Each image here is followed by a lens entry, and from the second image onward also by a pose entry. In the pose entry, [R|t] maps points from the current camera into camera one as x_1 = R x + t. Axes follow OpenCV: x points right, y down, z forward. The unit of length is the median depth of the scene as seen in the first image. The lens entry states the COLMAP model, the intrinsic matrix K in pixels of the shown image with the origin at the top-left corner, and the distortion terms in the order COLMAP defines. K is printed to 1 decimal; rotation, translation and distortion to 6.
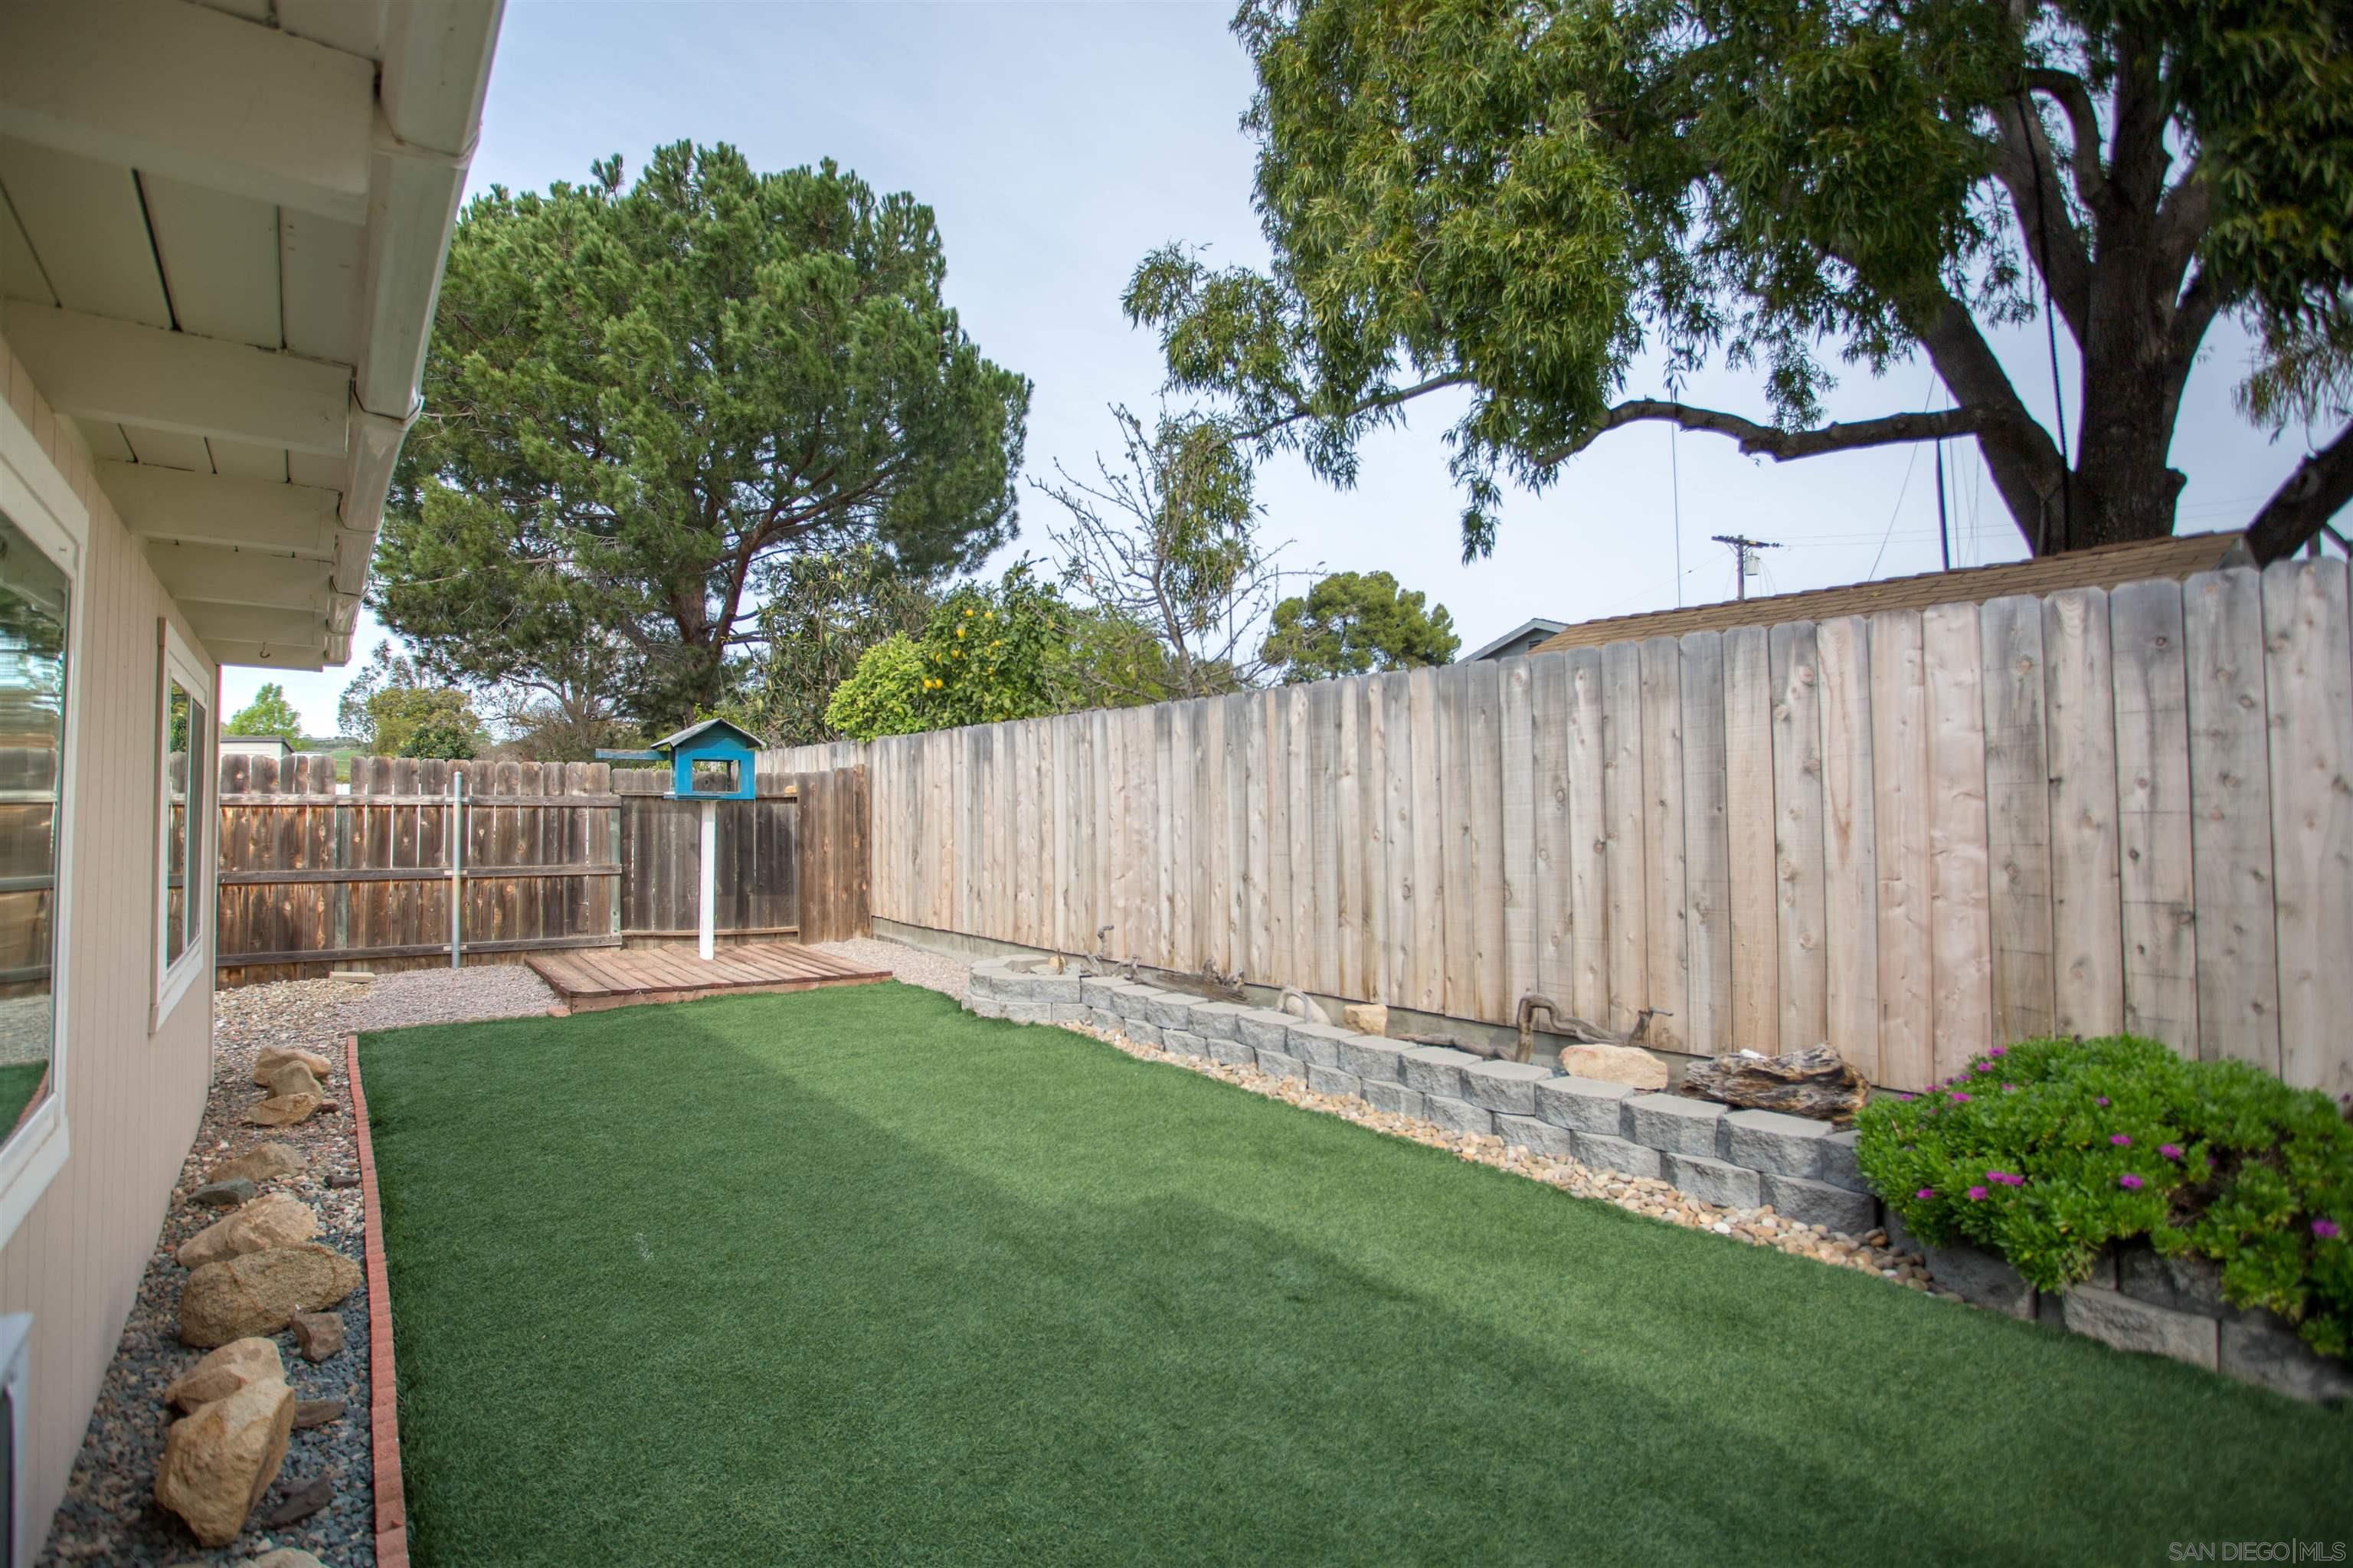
lens RADIAL K [[1230.5, 0, 1151.3], [0, 1230.5, 767.1], [0, 0, 1]] dist [-0.044727, 0.012151]
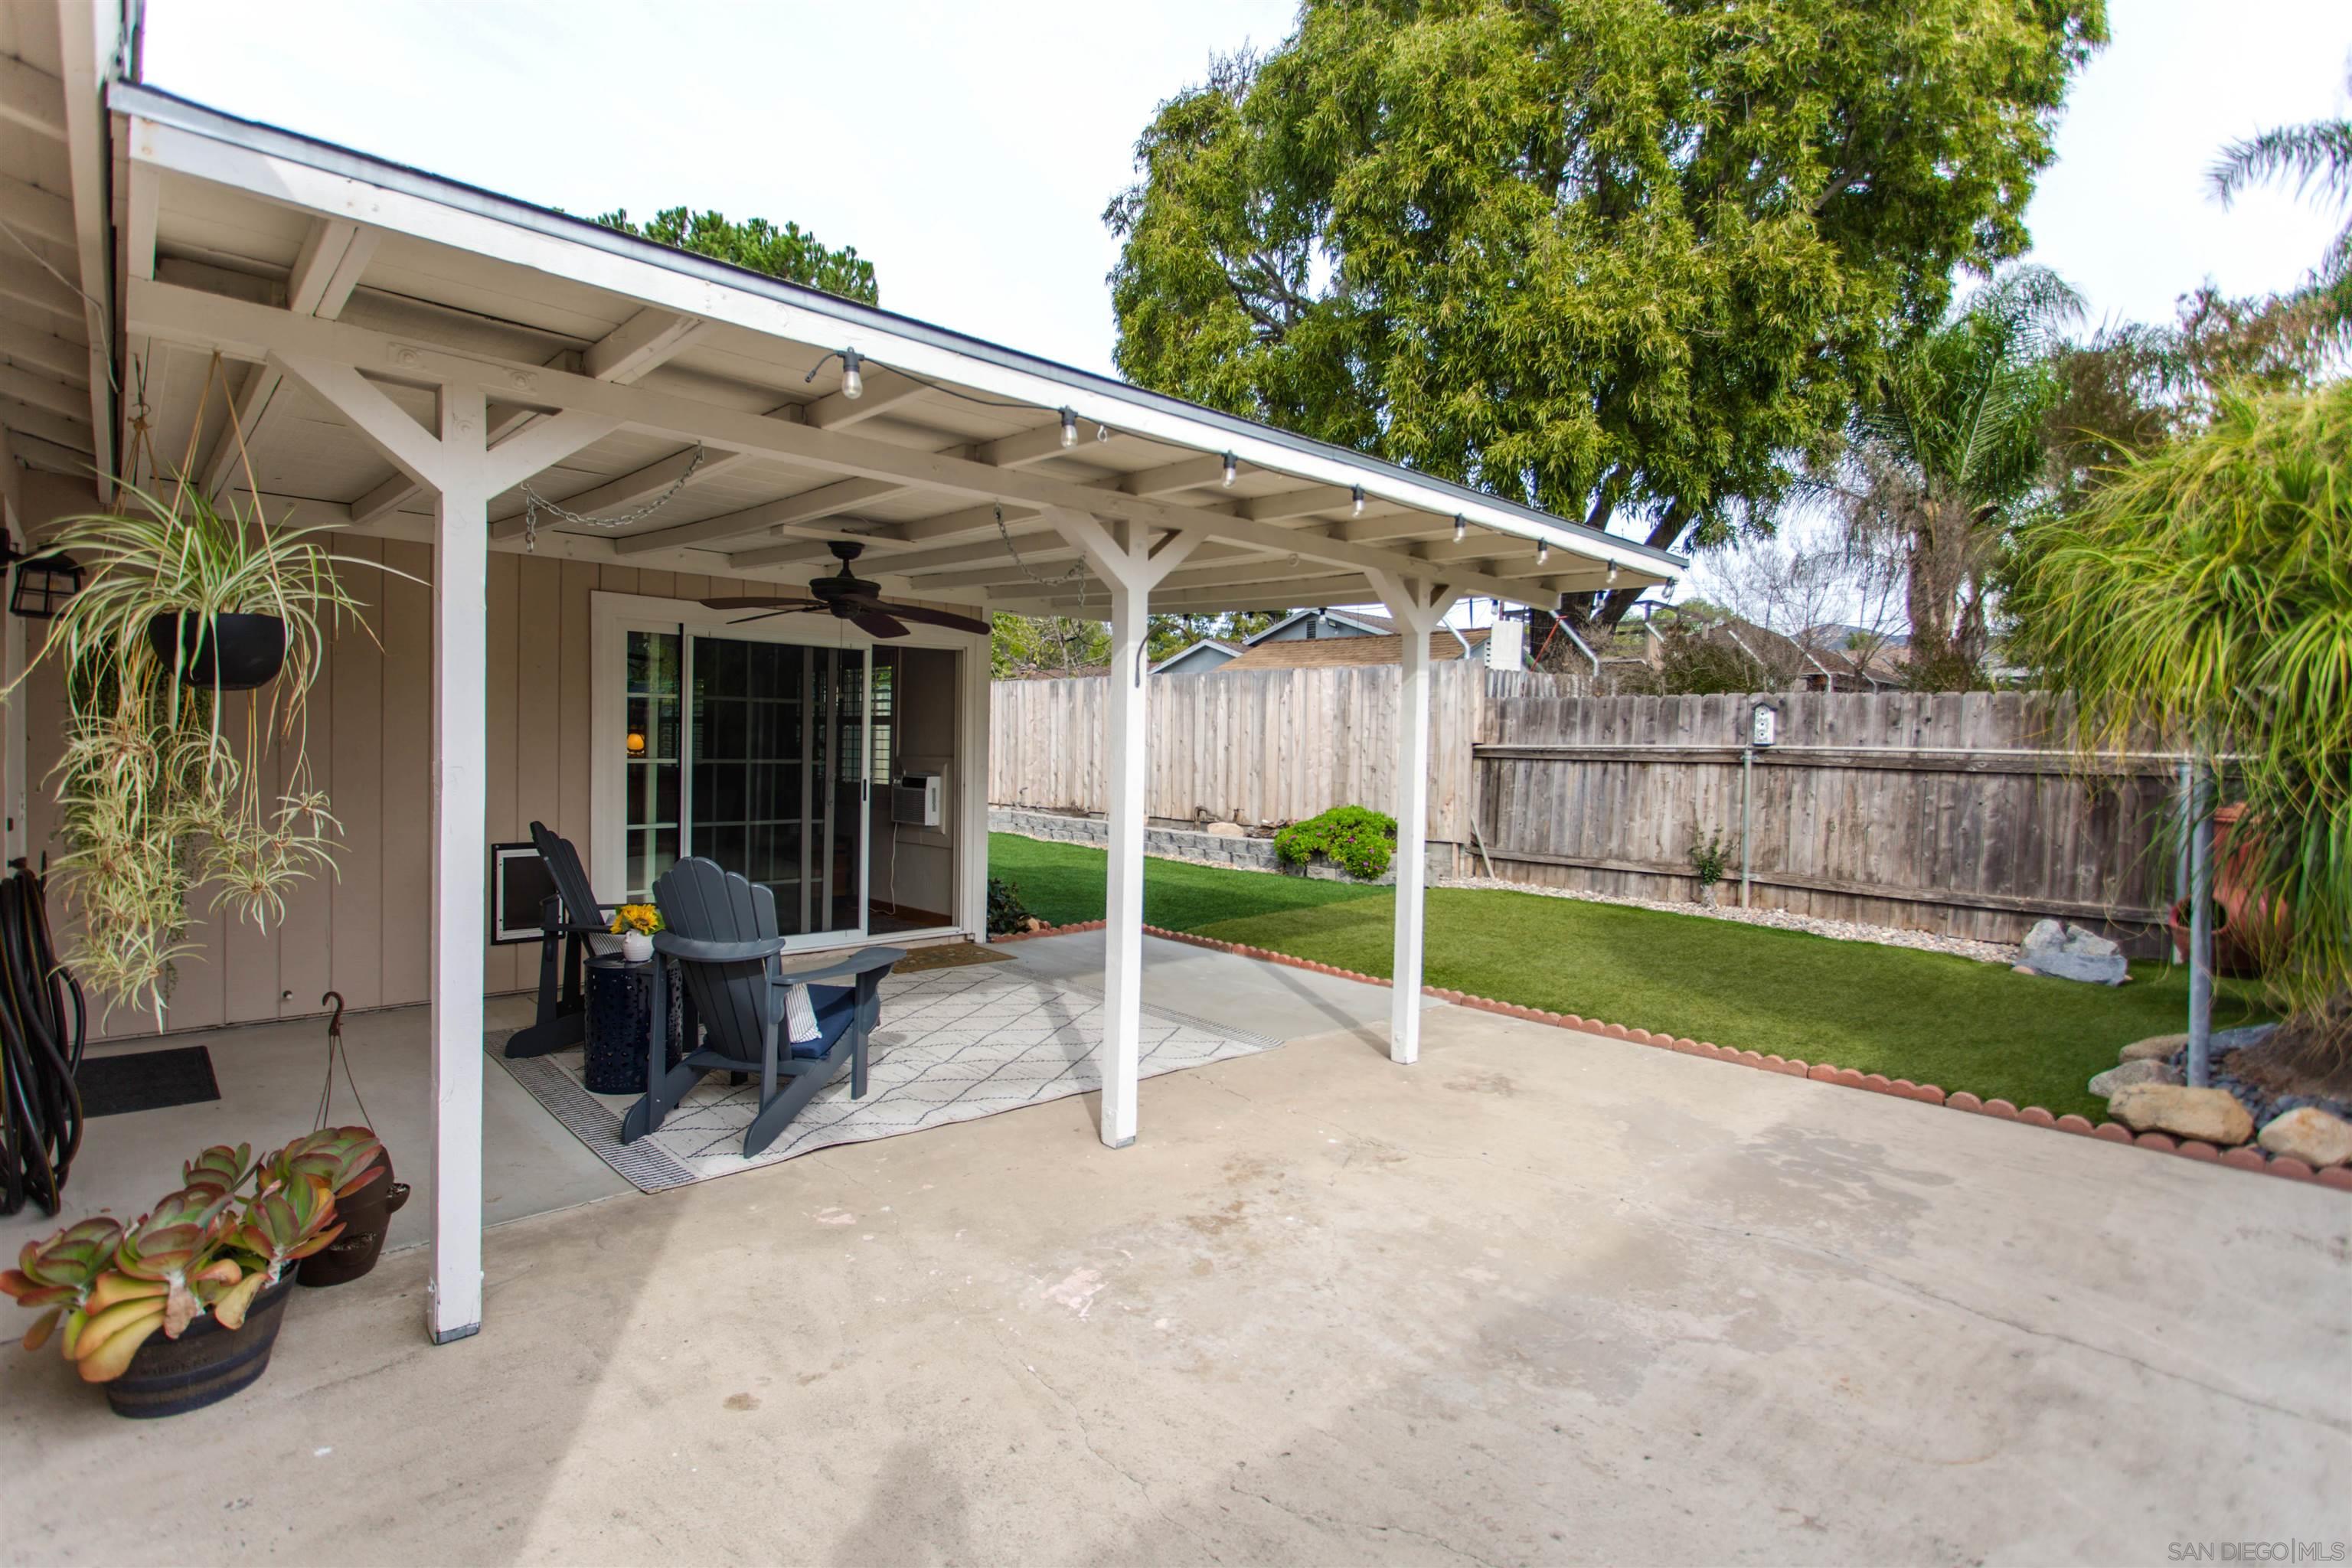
lens RADIAL K [[1162.3, 0, 1137.3], [0, 1162.3, 777.7], [0, 0, 1]] dist [-0.059557, 0.027468]
pose [[0.994574, 0.021796, 0.101727, -0.065305], [-0.028539, 0.997457, 0.065309, -0.027029], [-0.100045, -0.067857, 0.992666, -1.338809]]
